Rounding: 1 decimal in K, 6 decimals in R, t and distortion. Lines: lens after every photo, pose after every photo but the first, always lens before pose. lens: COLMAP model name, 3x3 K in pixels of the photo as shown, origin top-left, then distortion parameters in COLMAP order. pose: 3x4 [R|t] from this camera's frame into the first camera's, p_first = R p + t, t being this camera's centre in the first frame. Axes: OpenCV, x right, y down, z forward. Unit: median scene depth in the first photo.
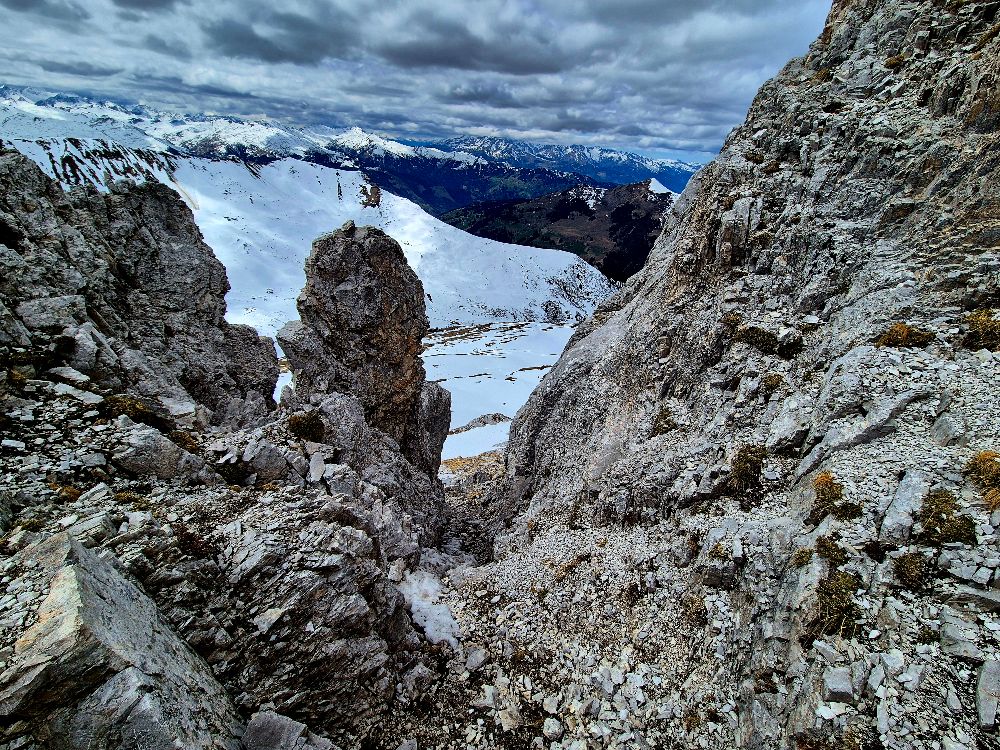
lens RADIAL K [[406.7, 0, 500.9], [0, 406.7, 379.2], [0, 0, 1]] dist [-0.000212, 0.000289]
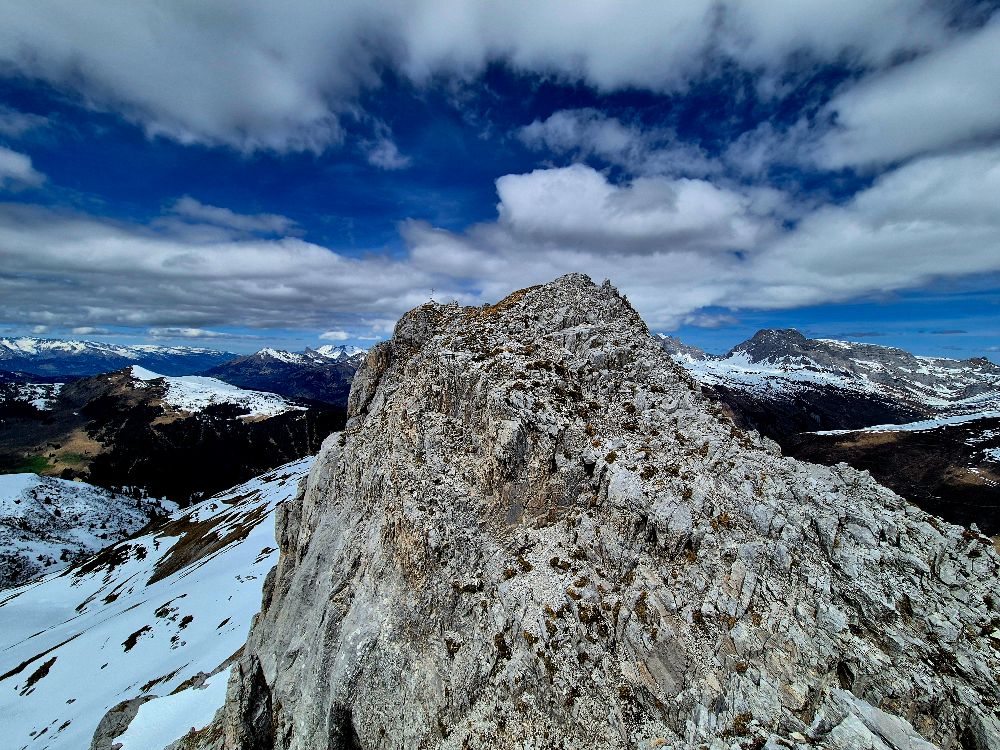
lens RADIAL K [[406.7, 0, 498.7], [0, 406.7, 379.6], [0, 0, 1]] dist [-0.000212, 0.000289]
pose [[0.482445, -0.136625, 0.865205, -1.124869], [0.454277, 0.883564, -0.113784, -0.773151], [-0.748919, 0.447937, 0.488337, -0.825144]]
